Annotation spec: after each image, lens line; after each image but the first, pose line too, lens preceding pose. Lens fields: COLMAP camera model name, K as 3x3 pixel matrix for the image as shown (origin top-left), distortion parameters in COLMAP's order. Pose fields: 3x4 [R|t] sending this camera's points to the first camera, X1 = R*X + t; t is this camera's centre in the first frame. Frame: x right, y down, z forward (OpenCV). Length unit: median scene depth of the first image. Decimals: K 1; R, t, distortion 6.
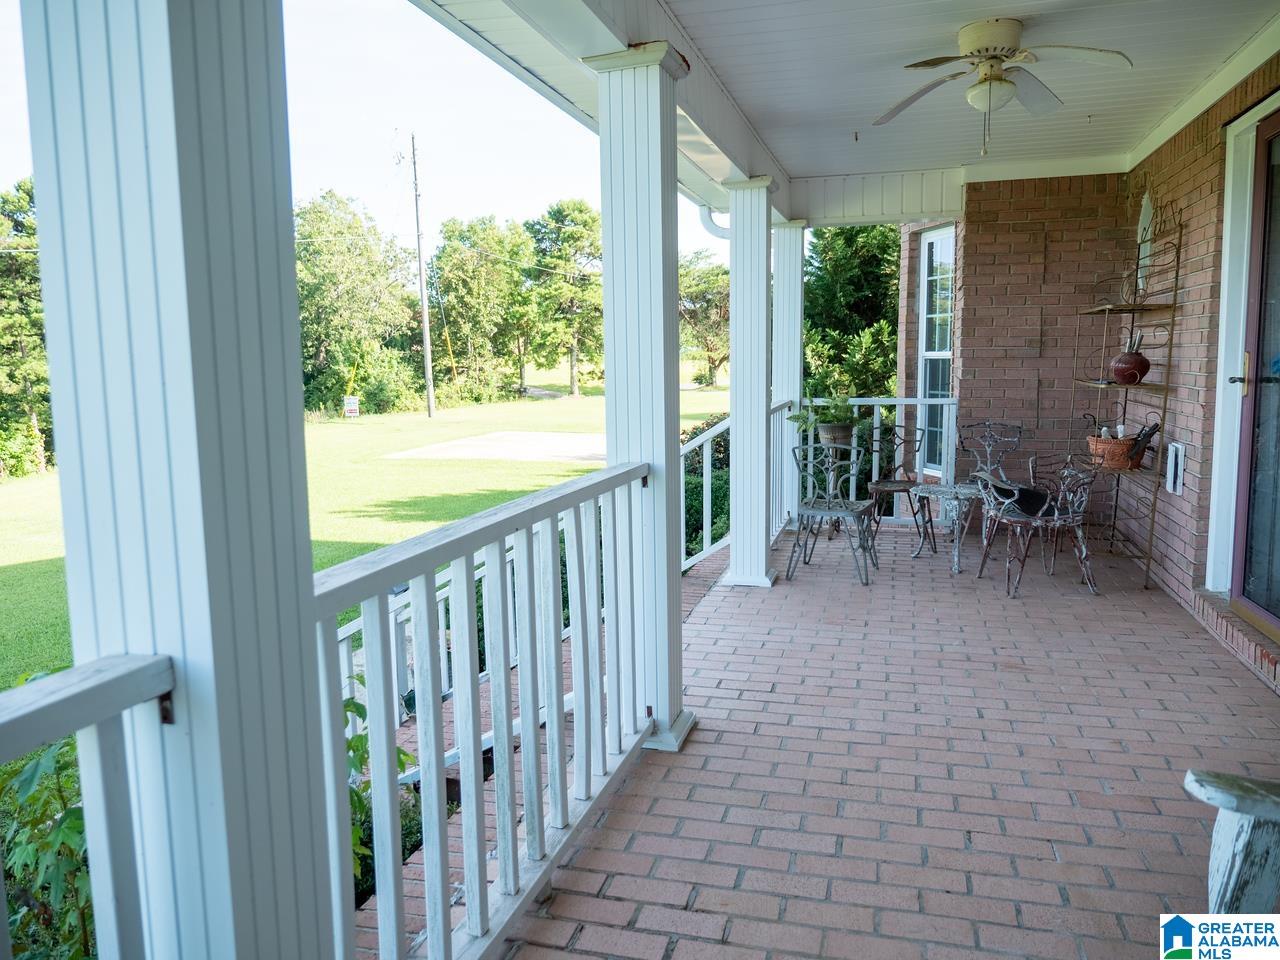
lens RADIAL K [[921.6, 0, 636.7], [0, 921.6, 477.3], [0, 0, 1]] dist [-0.028093, 0.013471]
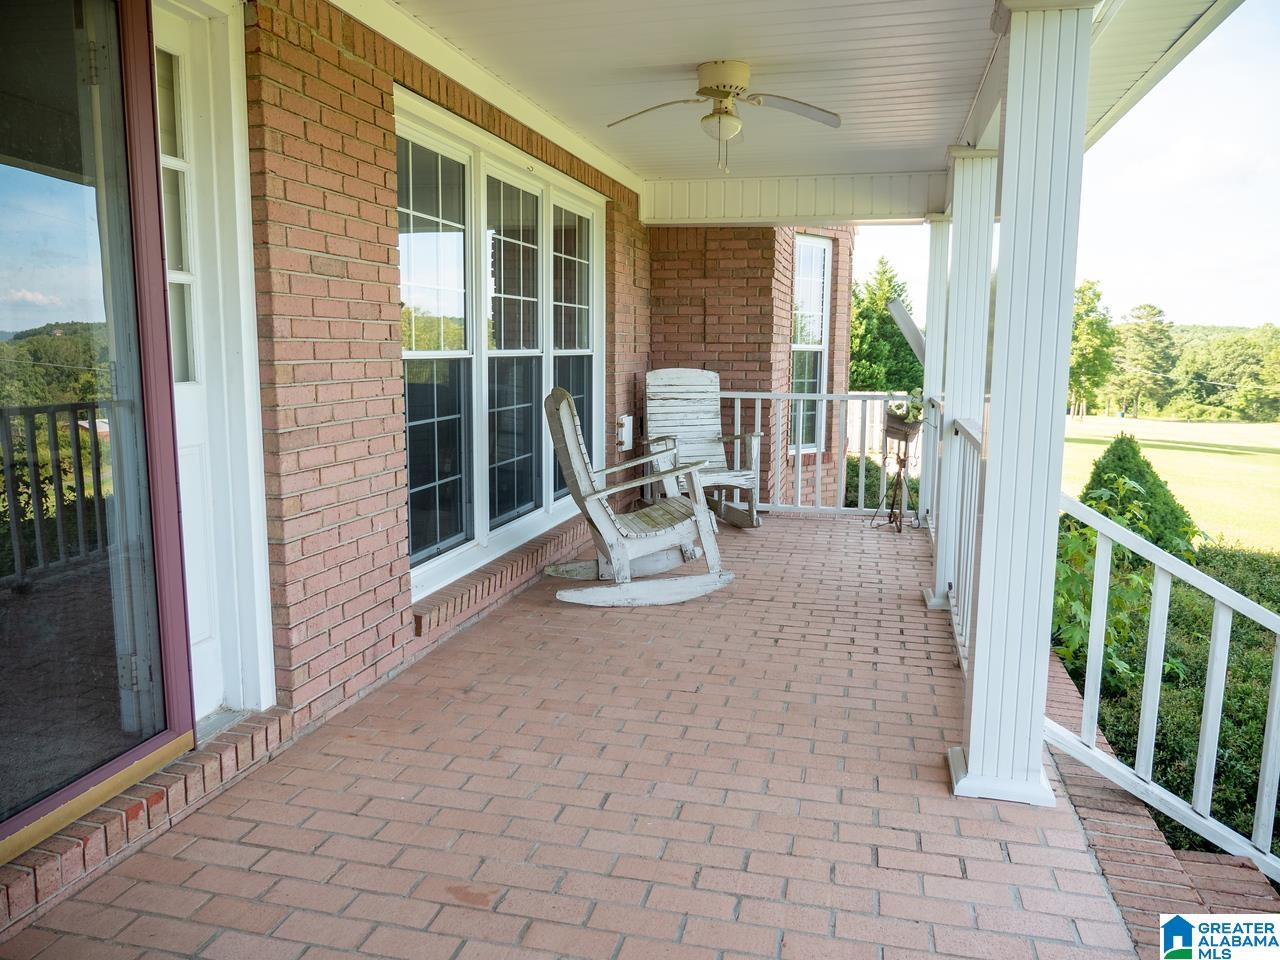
lens RADIAL K [[921.6, 0, 636.7], [0, 921.6, 477.3], [0, 0, 1]] dist [-0.028093, 0.013471]
pose [[-0.999528, 0.013925, -0.027373, 0.448948], [0.006116, 0.963696, 0.266931, -0.281006], [0.030097, 0.266638, -0.963327, 2.089543]]
